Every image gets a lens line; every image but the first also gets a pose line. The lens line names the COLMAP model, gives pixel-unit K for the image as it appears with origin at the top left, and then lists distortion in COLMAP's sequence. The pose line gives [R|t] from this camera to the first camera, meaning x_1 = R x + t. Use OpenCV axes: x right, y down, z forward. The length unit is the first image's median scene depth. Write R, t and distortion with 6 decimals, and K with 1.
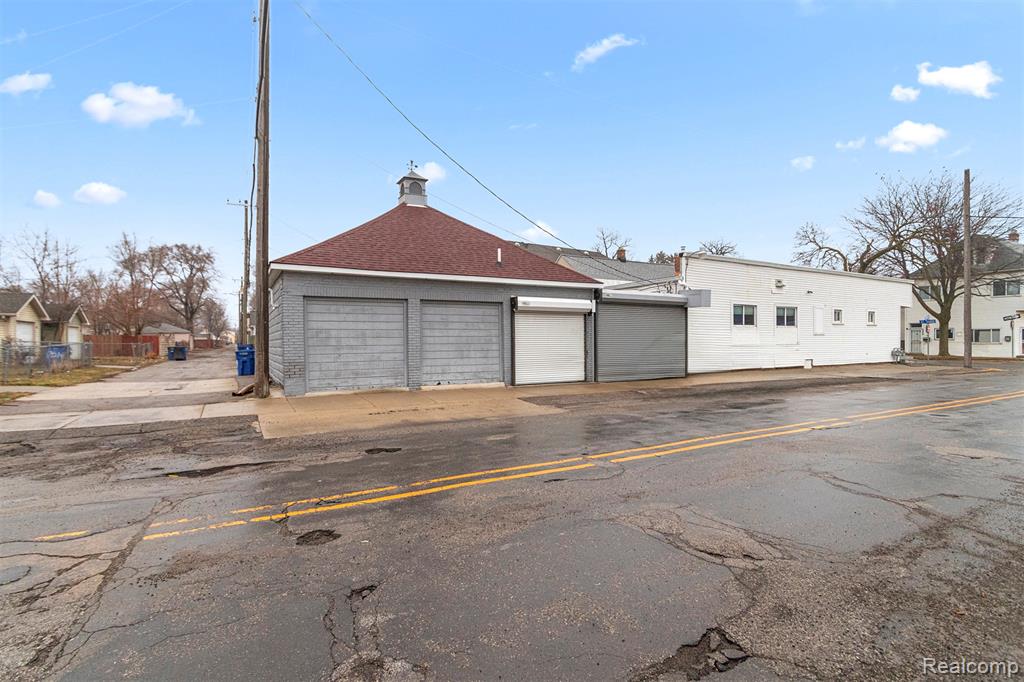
lens RADIAL K [[473.5, 0, 504.8], [0, 473.5, 340.0], [0, 0, 1]] dist [-0.000032, 0.000115]
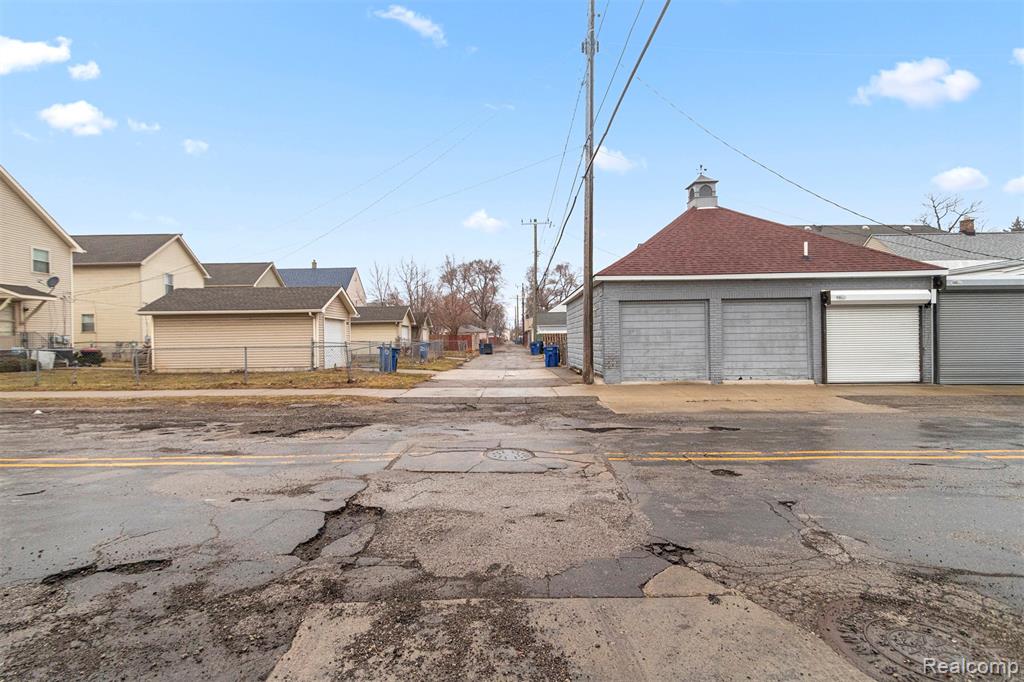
lens RADIAL K [[473.5, 0, 504.8], [0, 473.5, 340.0], [0, 0, 1]] dist [-0.000032, 0.000115]
pose [[0.866771, -0.003373, -0.498695, -0.061488], [0.006872, 0.999963, 0.005180, -0.001624], [0.498659, -0.007917, 0.866762, -0.145815]]
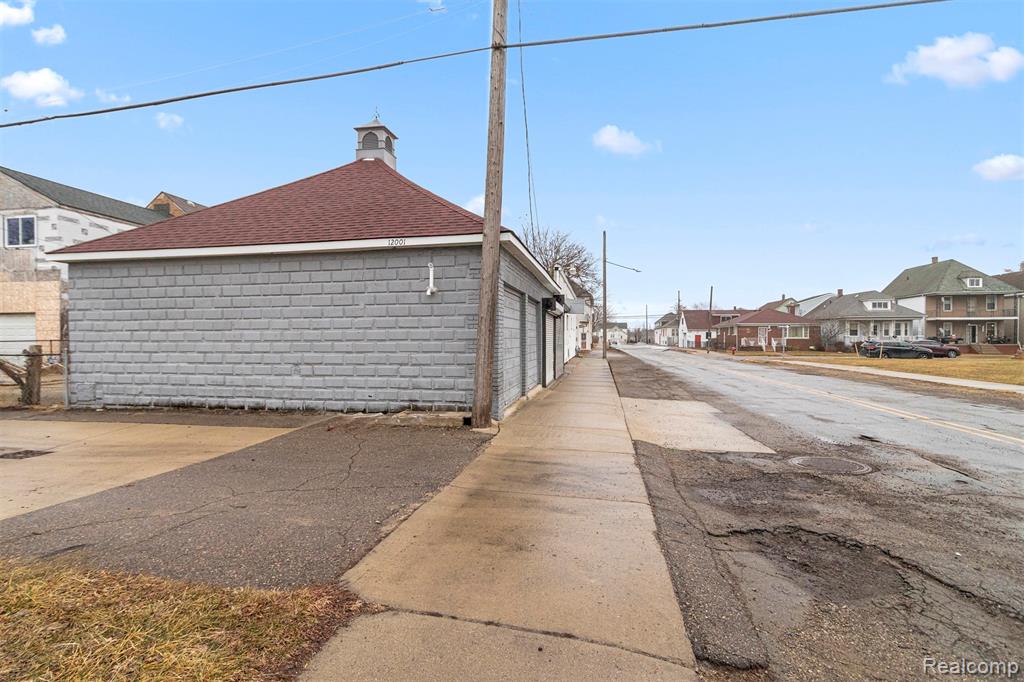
lens RADIAL K [[473.5, 0, 504.8], [0, 473.5, 340.0], [0, 0, 1]] dist [-0.000032, 0.000115]
pose [[0.664307, 0.001862, 0.747457, -0.745132], [-0.004040, 0.999991, 0.001100, -0.002196], [-0.747449, -0.003751, 0.664309, 0.398257]]
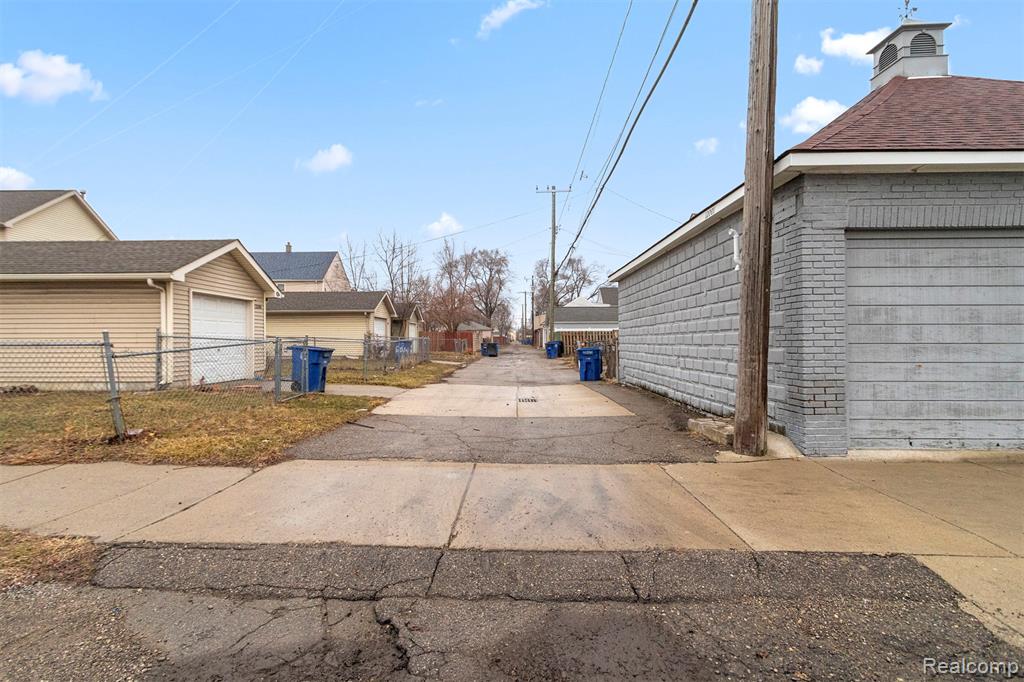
lens RADIAL K [[473.5, 0, 504.8], [0, 473.5, 340.0], [0, 0, 1]] dist [-0.000032, 0.000115]
pose [[0.860931, 0.006292, -0.508683, -0.370119], [-0.004375, 0.999978, 0.004964, 0.006952], [0.508703, -0.002048, 0.860940, 0.362861]]
